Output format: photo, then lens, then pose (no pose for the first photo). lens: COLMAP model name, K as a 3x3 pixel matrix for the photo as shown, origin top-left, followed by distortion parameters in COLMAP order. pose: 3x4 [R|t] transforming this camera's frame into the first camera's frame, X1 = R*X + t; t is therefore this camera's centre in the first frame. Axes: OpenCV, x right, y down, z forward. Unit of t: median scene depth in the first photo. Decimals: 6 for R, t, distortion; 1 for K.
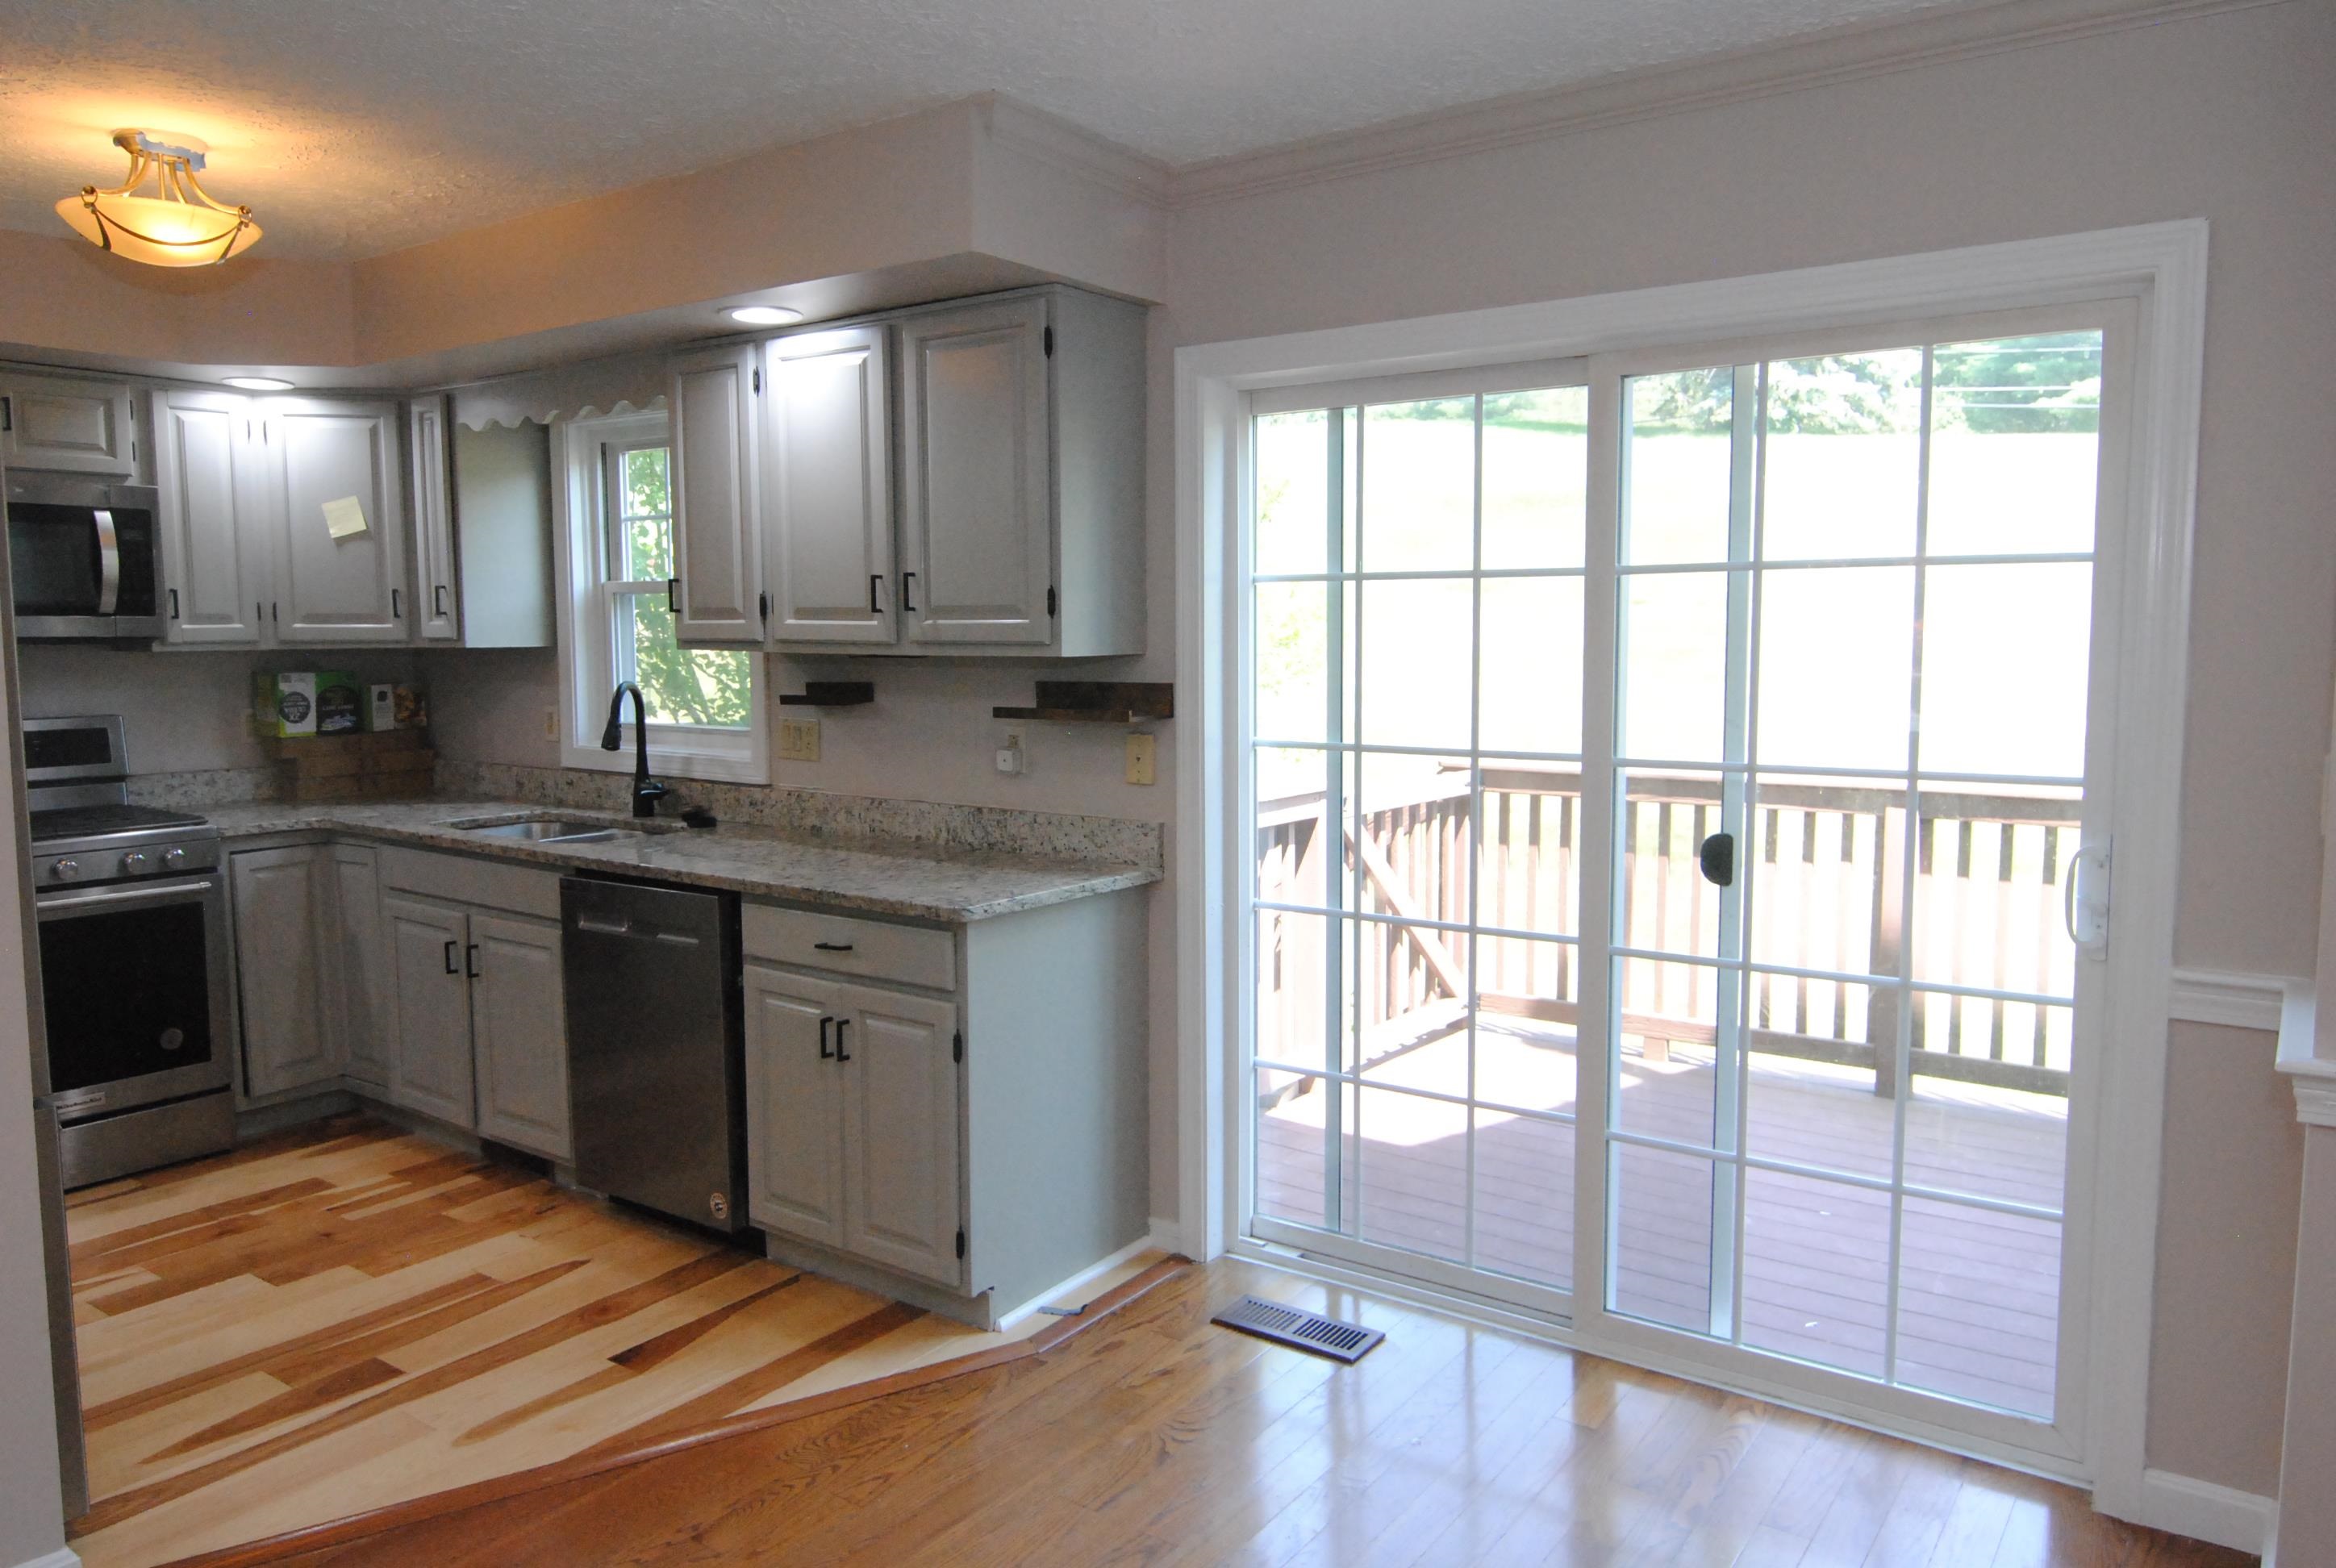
lens RADIAL K [[1594.9, 0, 1173.2], [0, 1594.9, 785.2], [0, 0, 1]] dist [-0.001350, -0.016486]
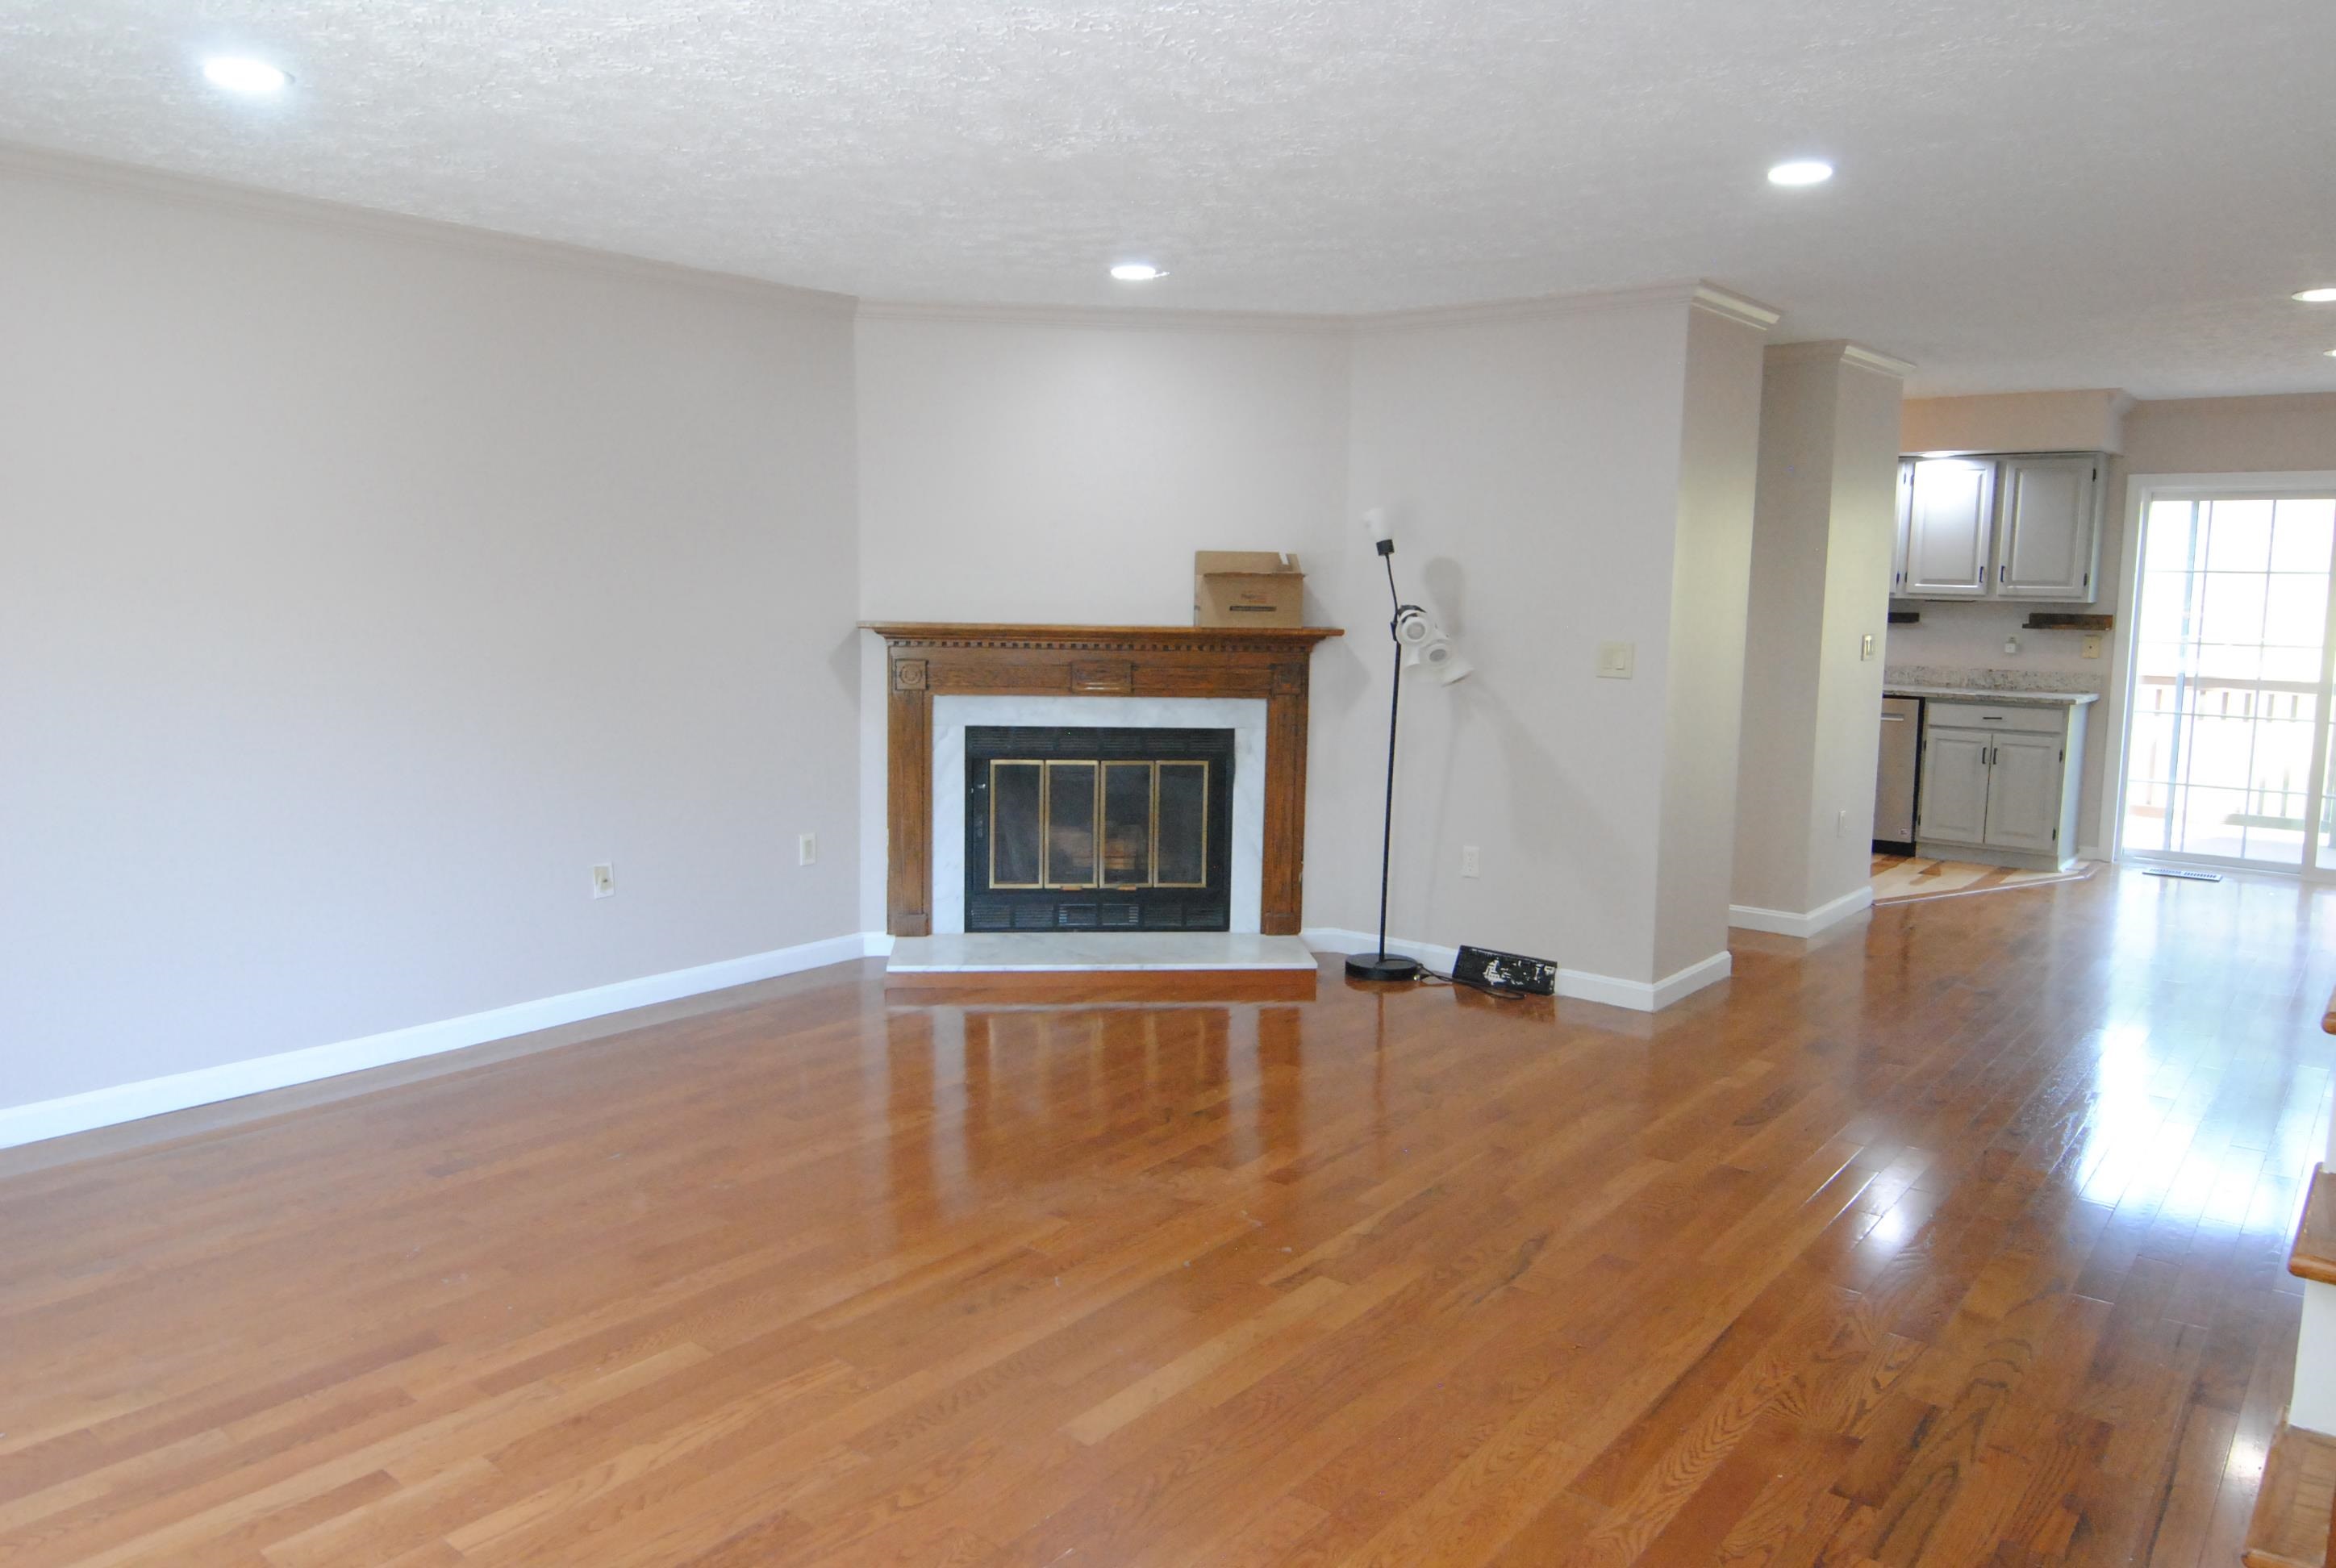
lens RADIAL K [[1594.9, 0, 1160.8], [0, 1594.9, 760.7], [0, 0, 1]] dist [-0.001350, -0.016486]
pose [[0.997781, 0.024050, -0.062083, -1.037819], [-0.022988, 0.999578, 0.017774, 0.117973], [0.062485, -0.016308, 0.997913, -1.193046]]
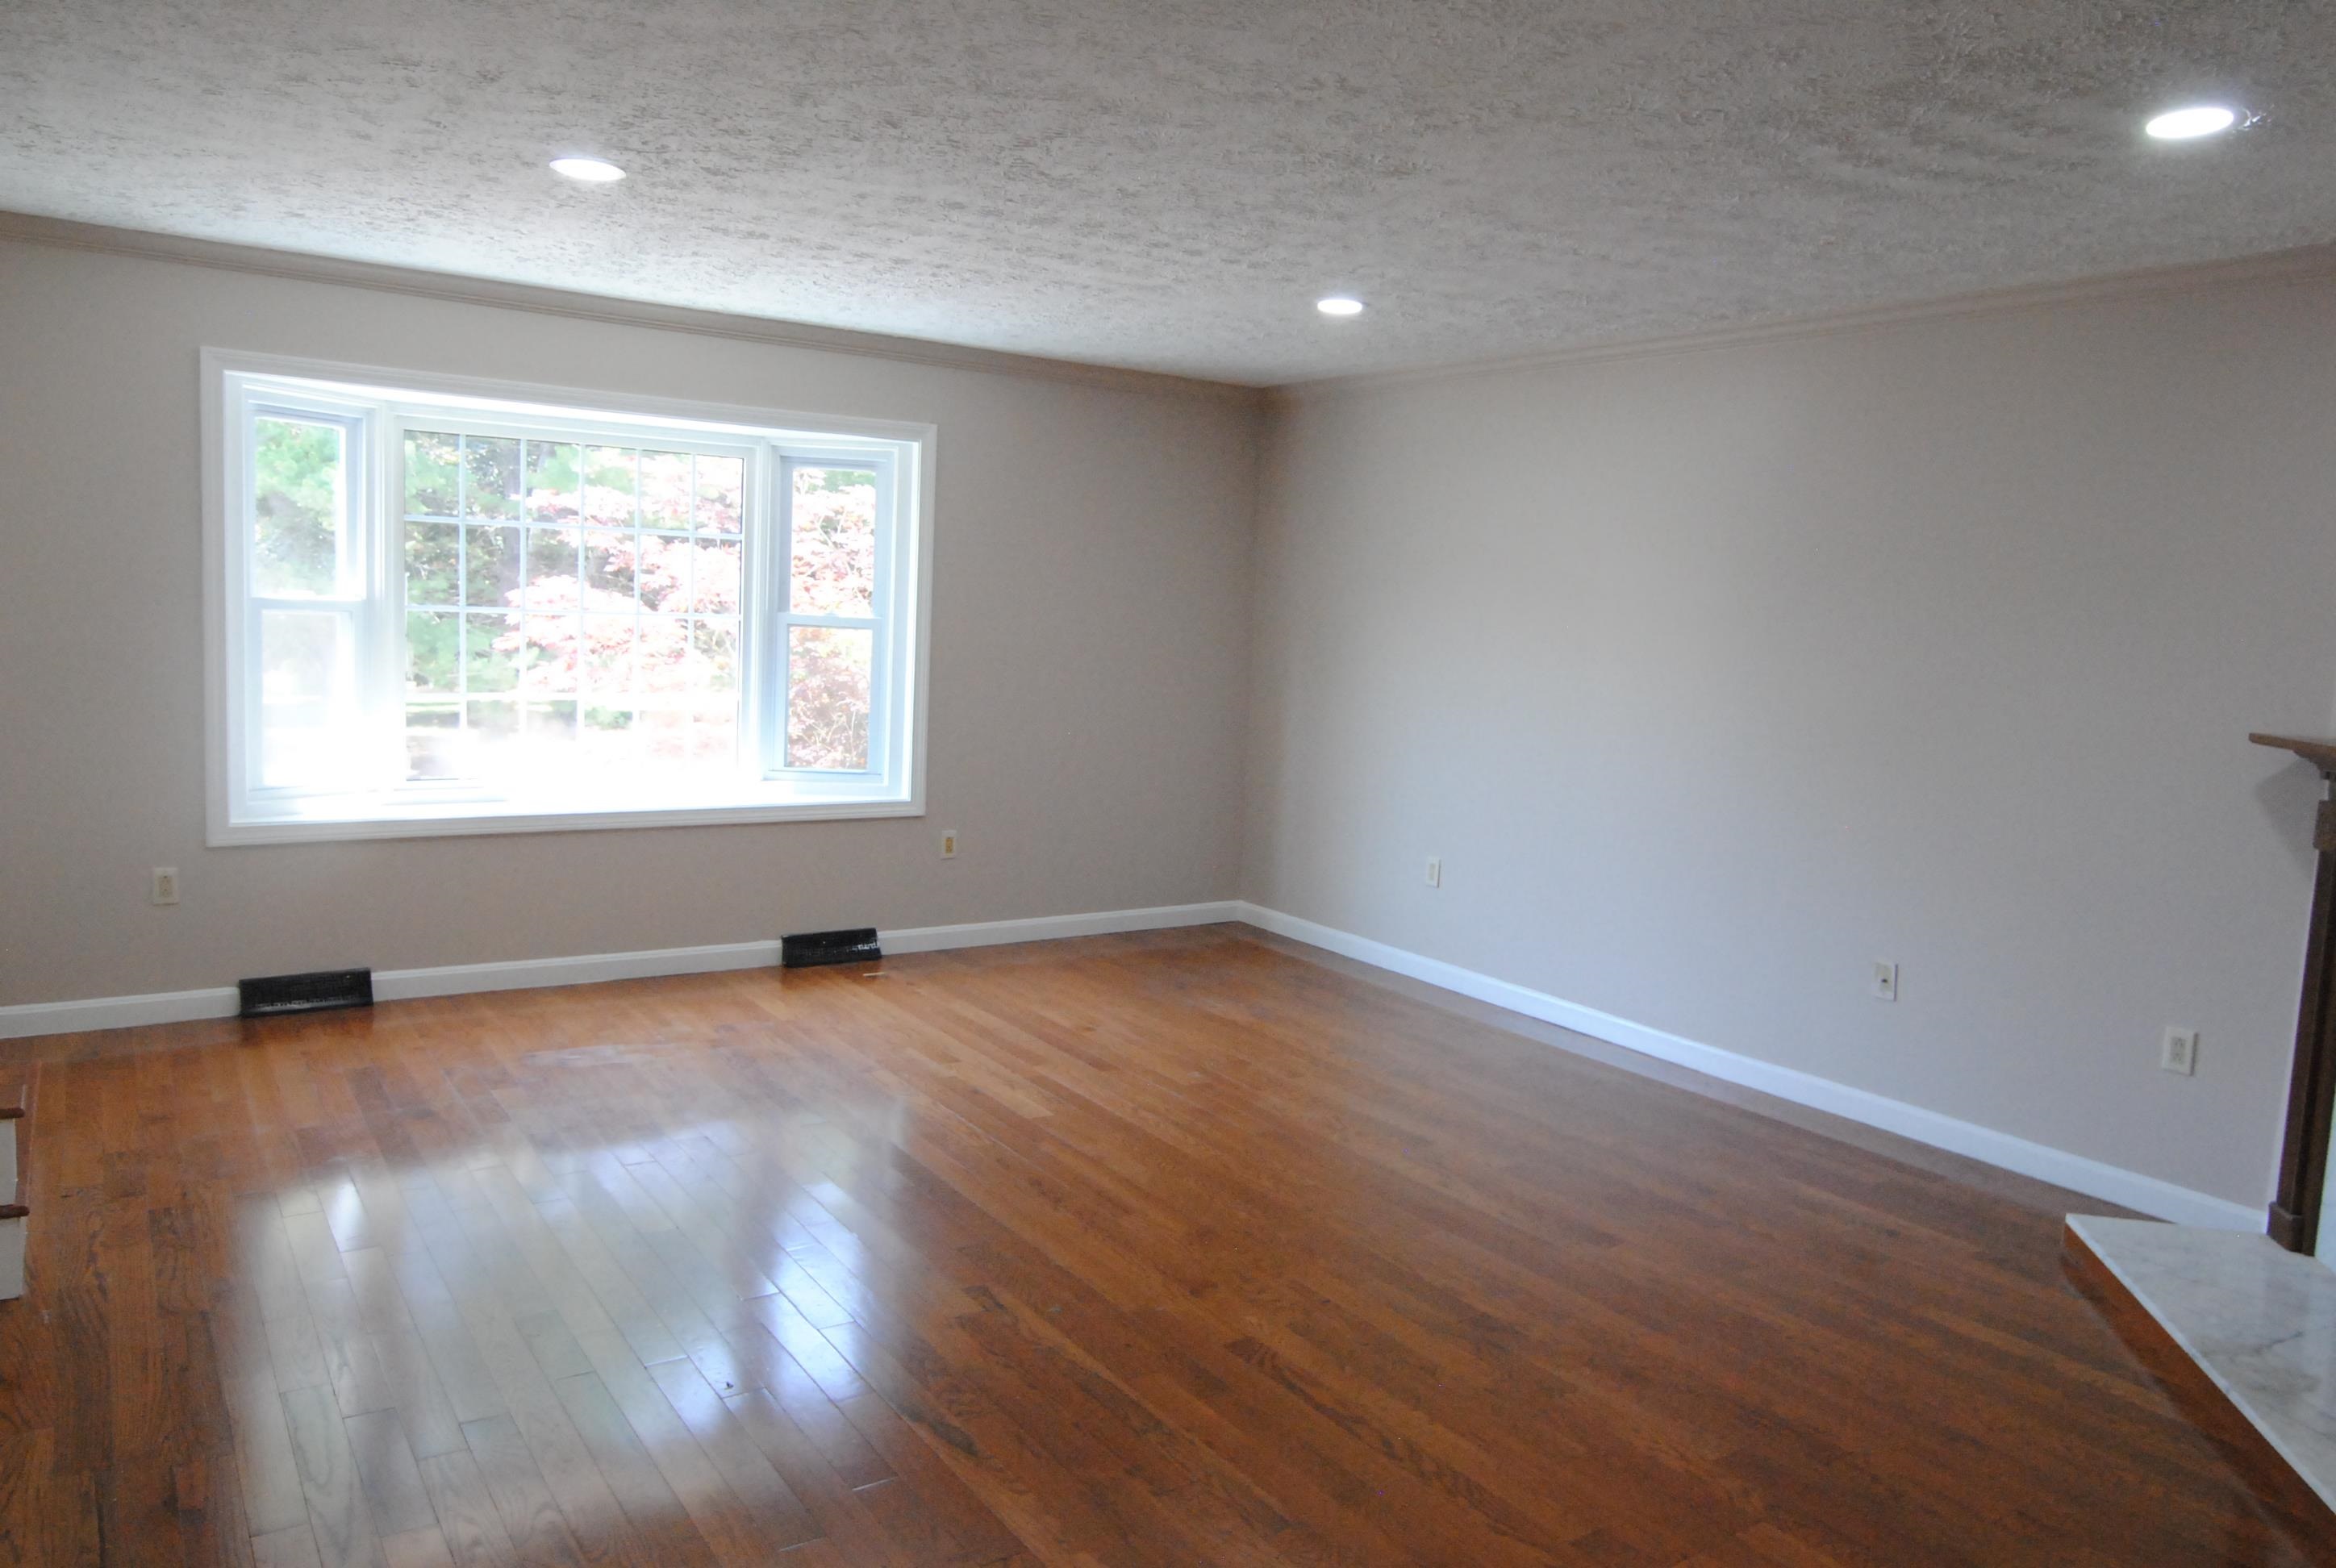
lens RADIAL K [[1594.9, 0, 1206.9], [0, 1594.9, 780.6], [0, 0, 1]] dist [-0.001350, -0.016486]
pose [[-0.328337, 0.091120, -0.940155, -0.347918], [-0.139846, 0.979677, 0.143790, 0.010888], [0.934151, 0.178688, -0.308921, -0.128285]]
